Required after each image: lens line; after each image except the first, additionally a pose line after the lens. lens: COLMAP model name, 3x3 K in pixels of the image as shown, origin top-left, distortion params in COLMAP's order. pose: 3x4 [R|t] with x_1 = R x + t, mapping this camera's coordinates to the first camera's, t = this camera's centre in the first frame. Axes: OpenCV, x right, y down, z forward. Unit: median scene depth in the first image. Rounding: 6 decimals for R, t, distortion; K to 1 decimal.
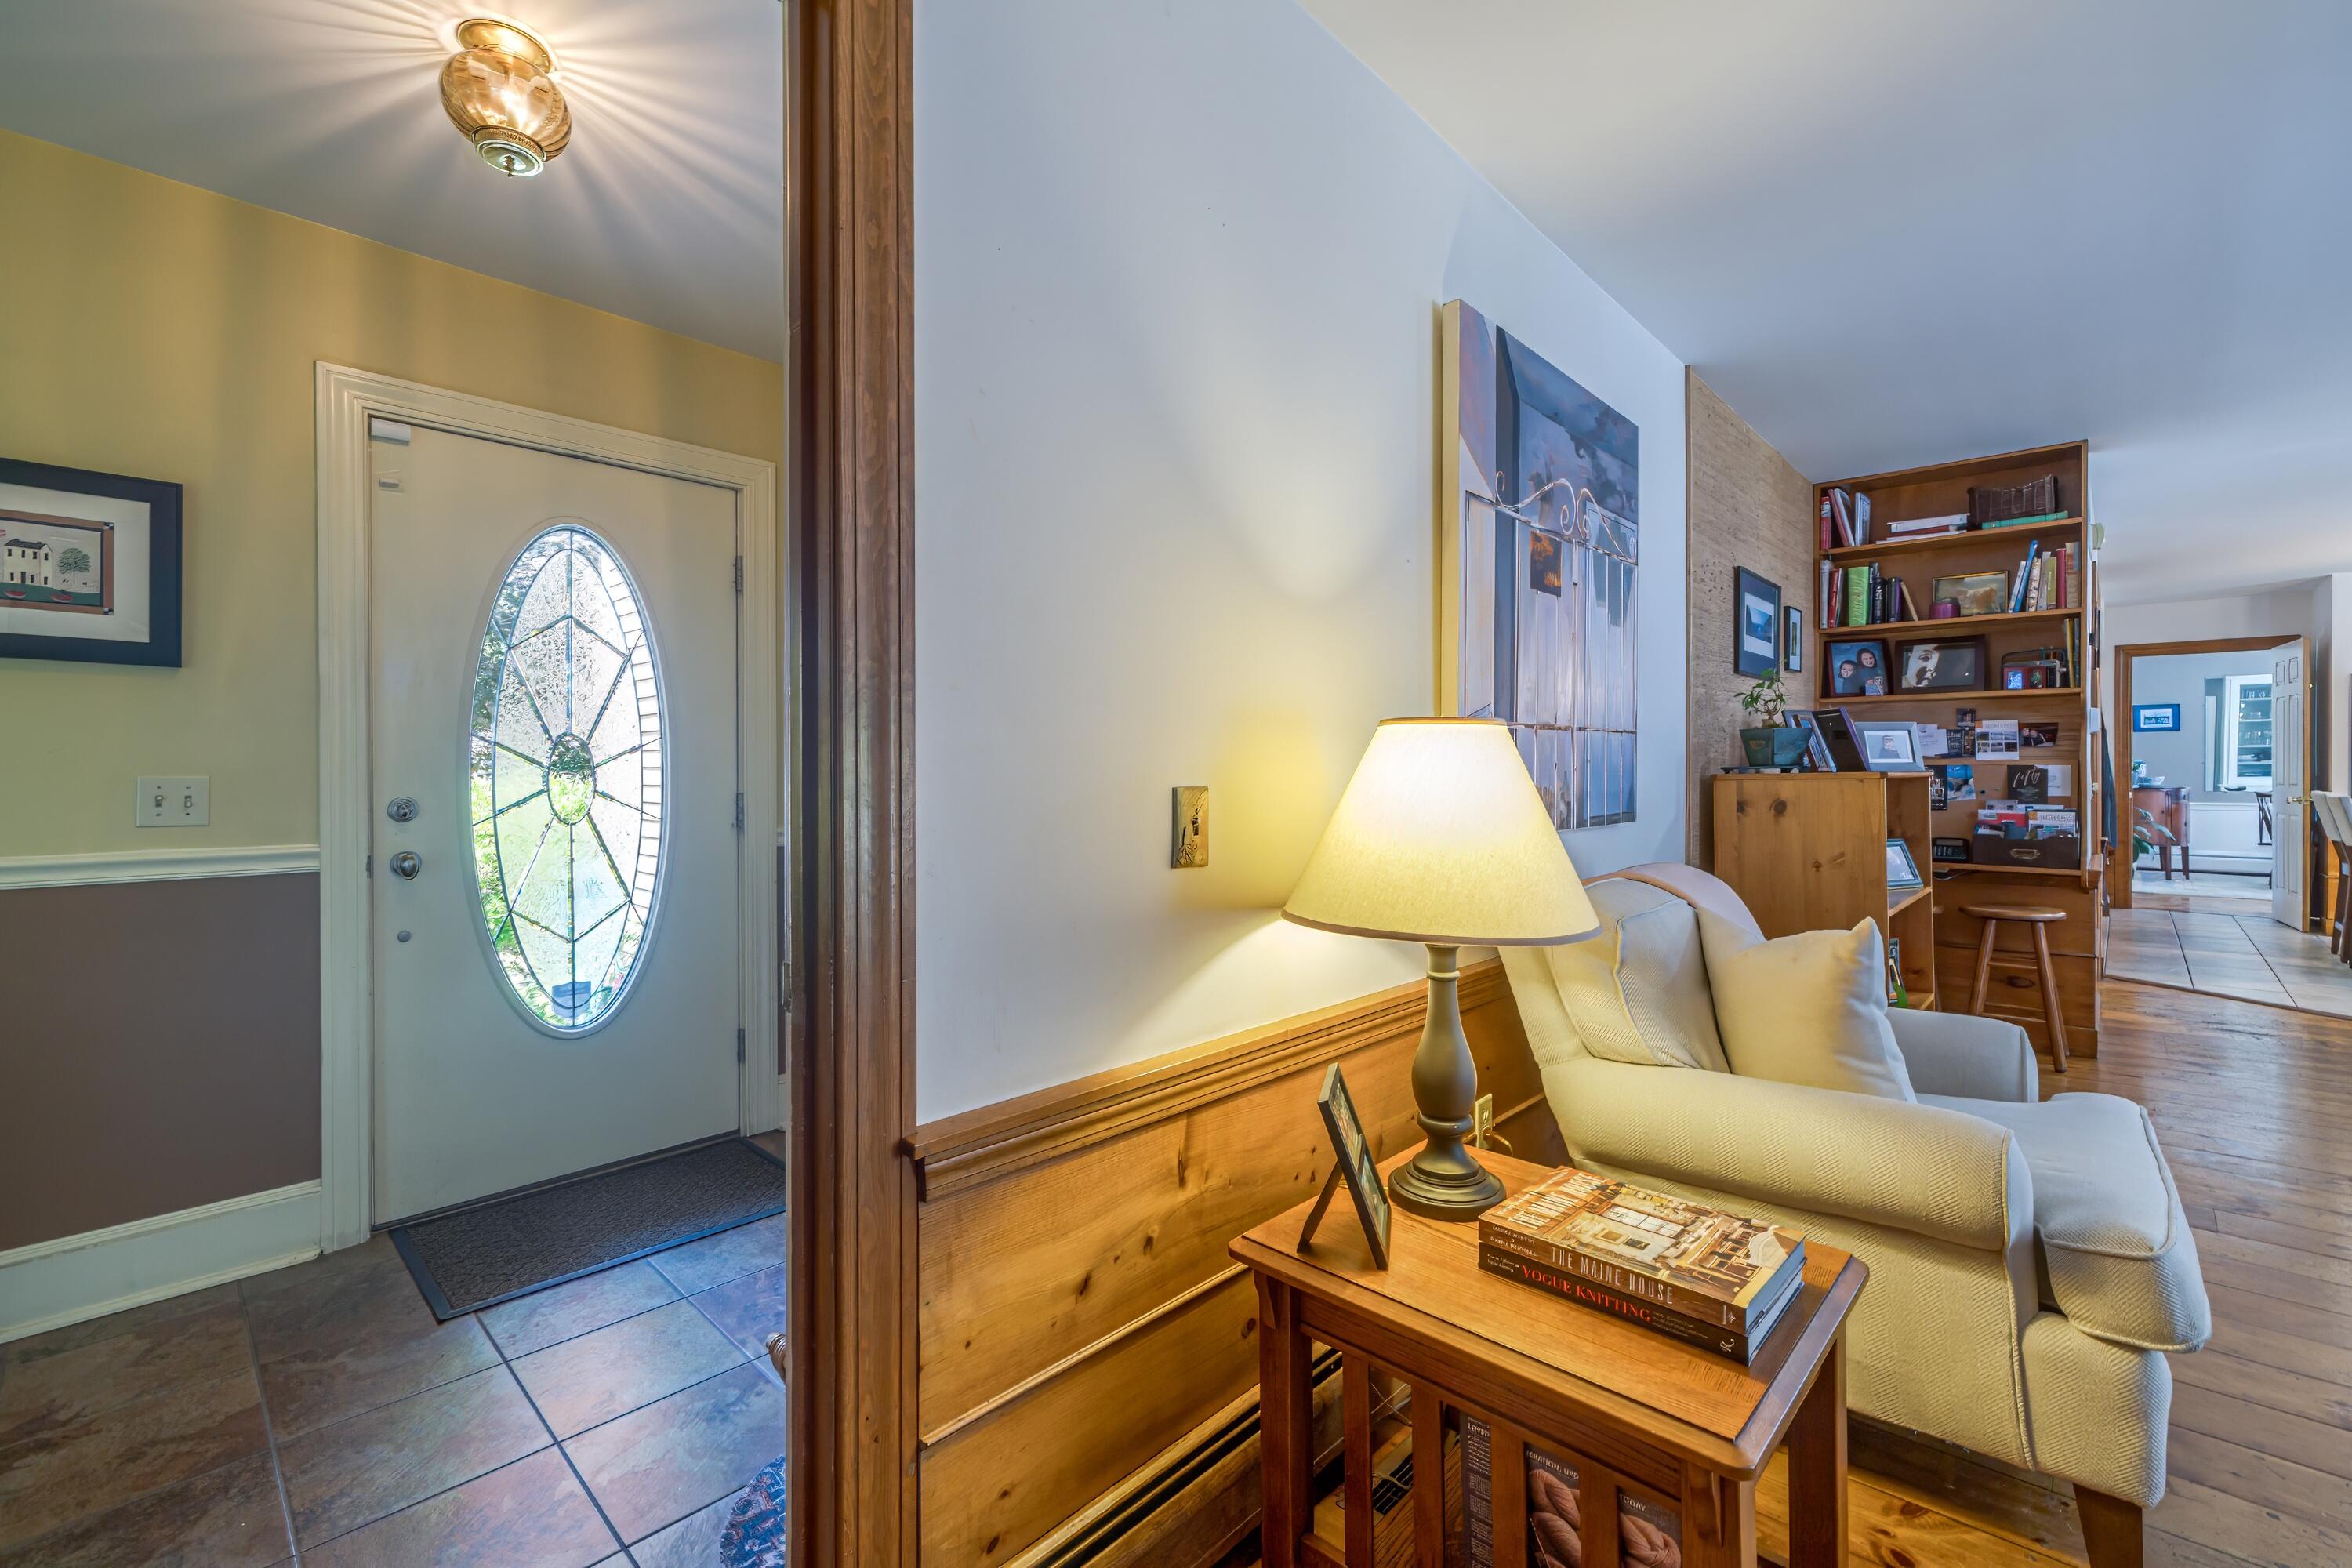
lens RADIAL K [[997.5, 0, 1170.9], [0, 997.5, 771.0], [0, 0, 1]] dist [0.002171, 0.000028]
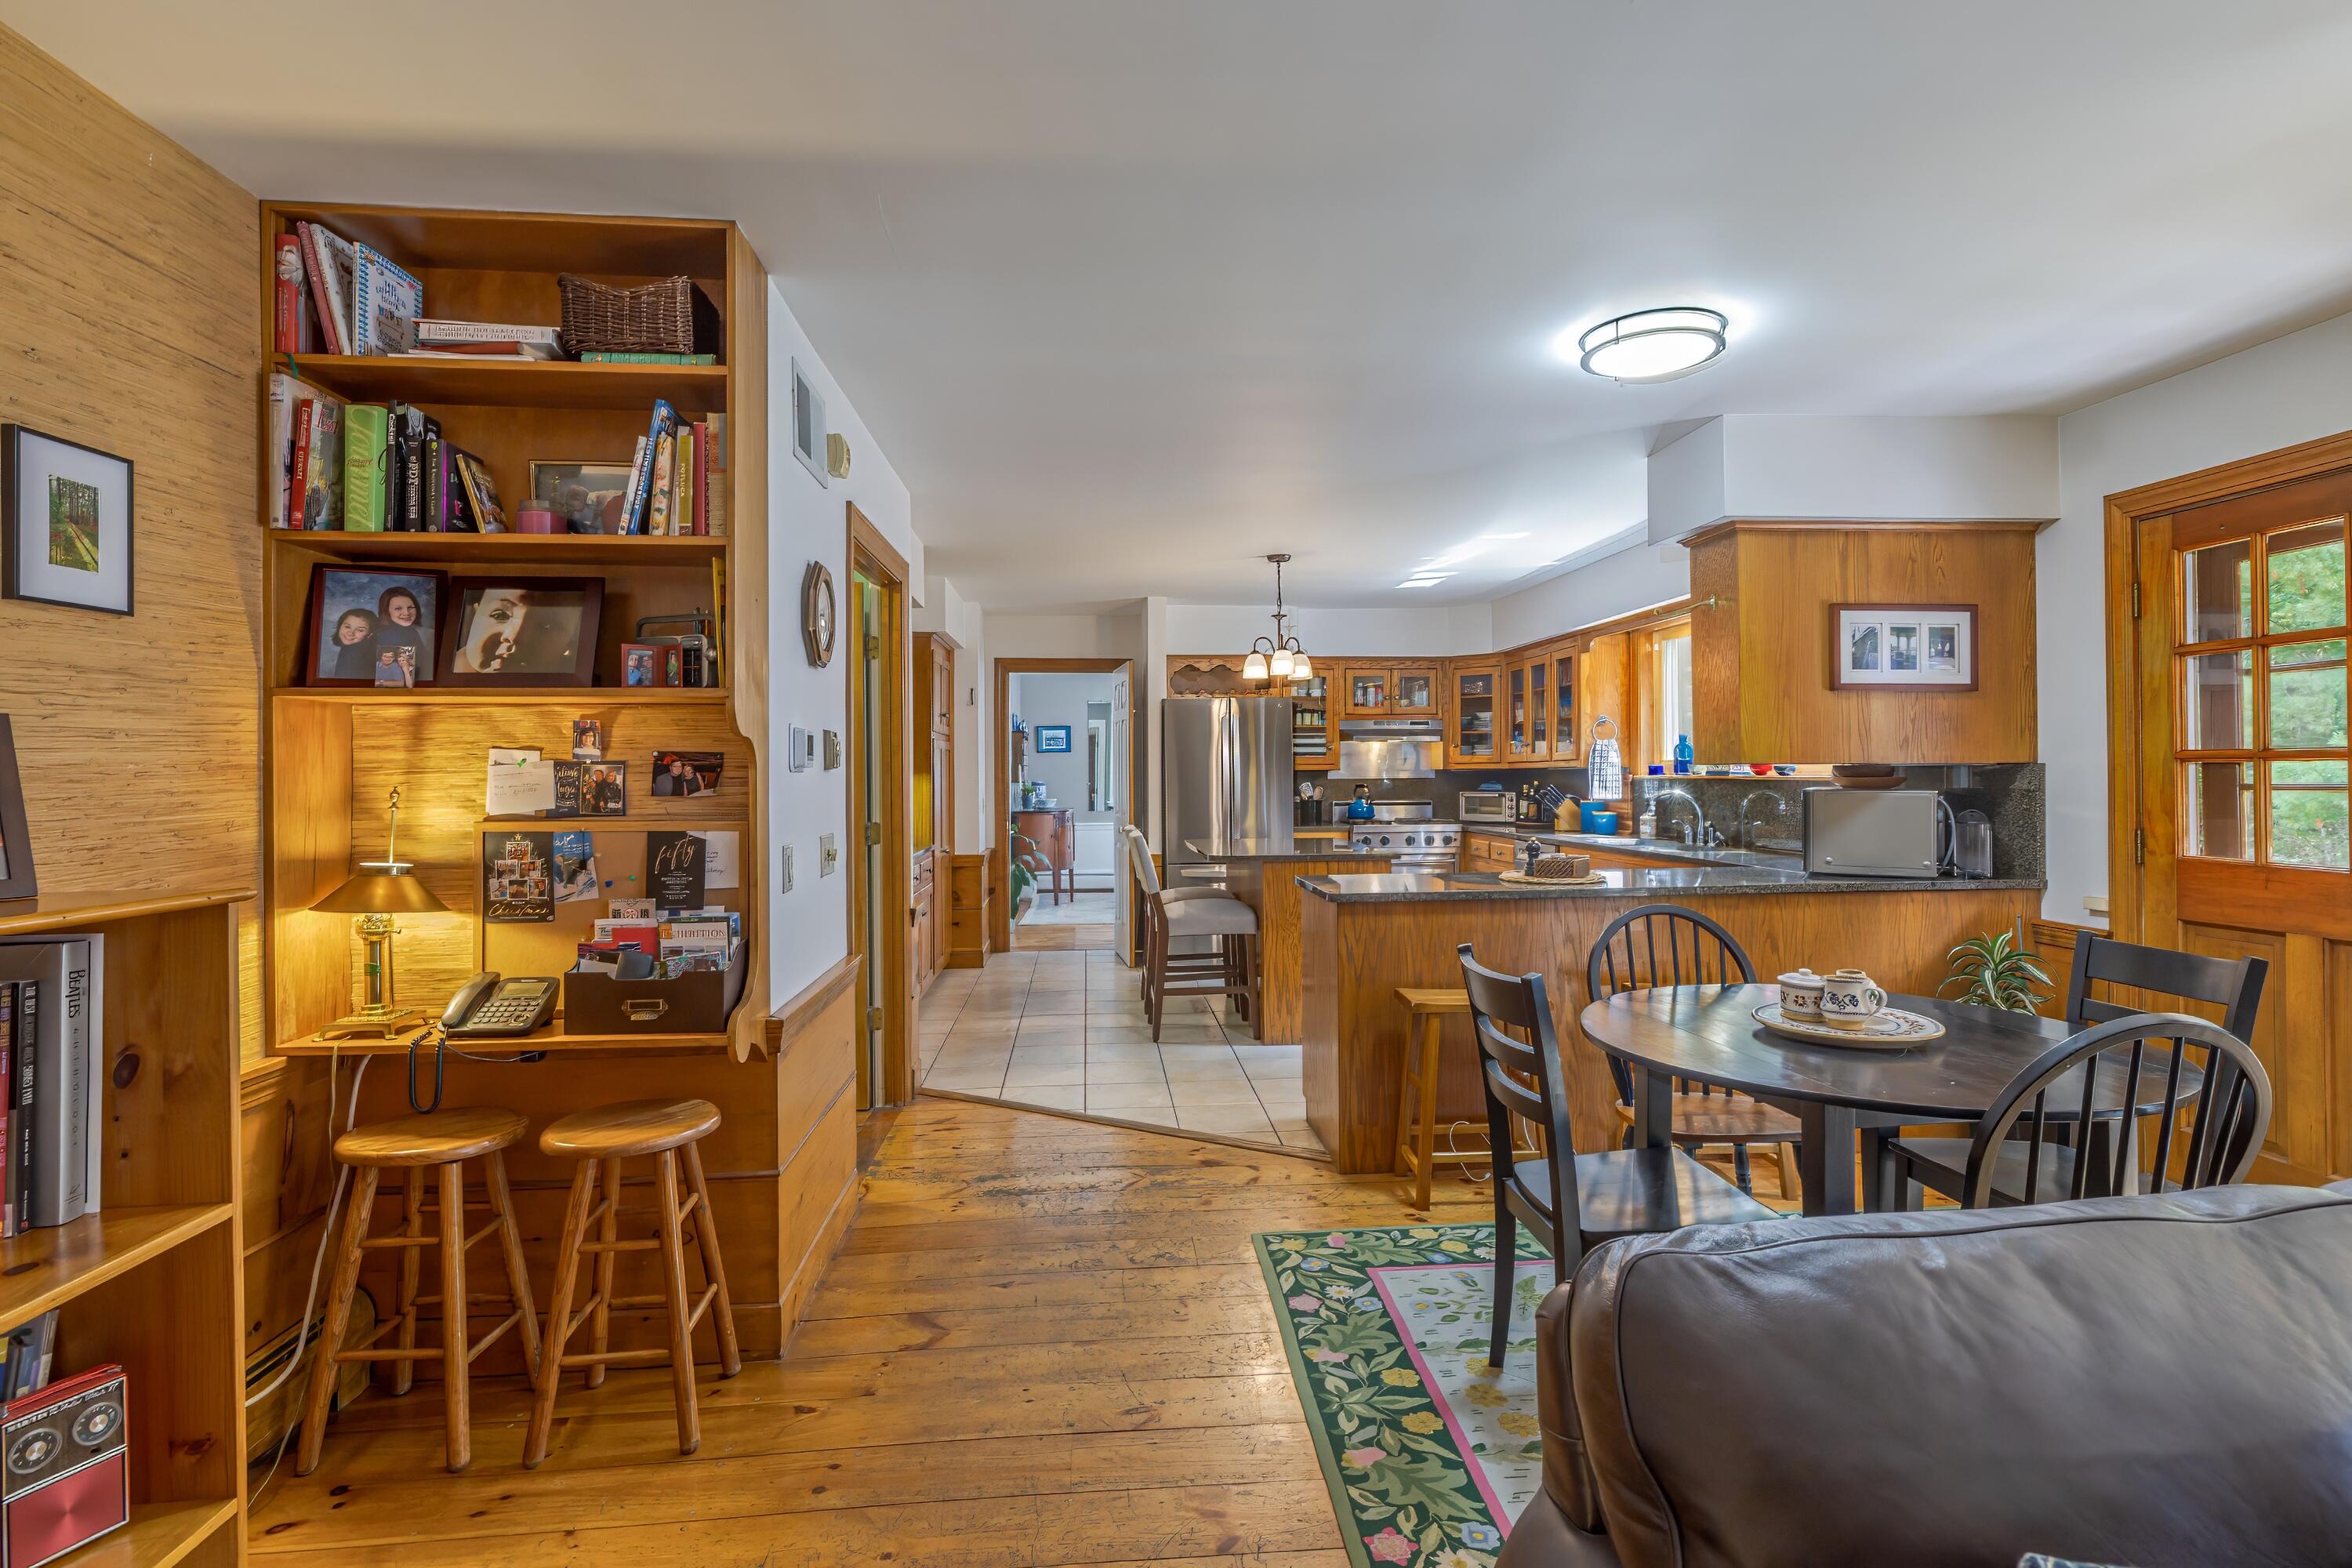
lens RADIAL K [[1140.7, 0, 1182.6], [0, 1140.7, 776.4], [0, 0, 1]] dist [-0.000903, -0.000272]
pose [[0.660825, -0.001002, 0.750540, 0.559260], [0.004616, 0.999986, -0.002729, -0.031120], [-0.750526, 0.005268, 0.660820, 0.382422]]
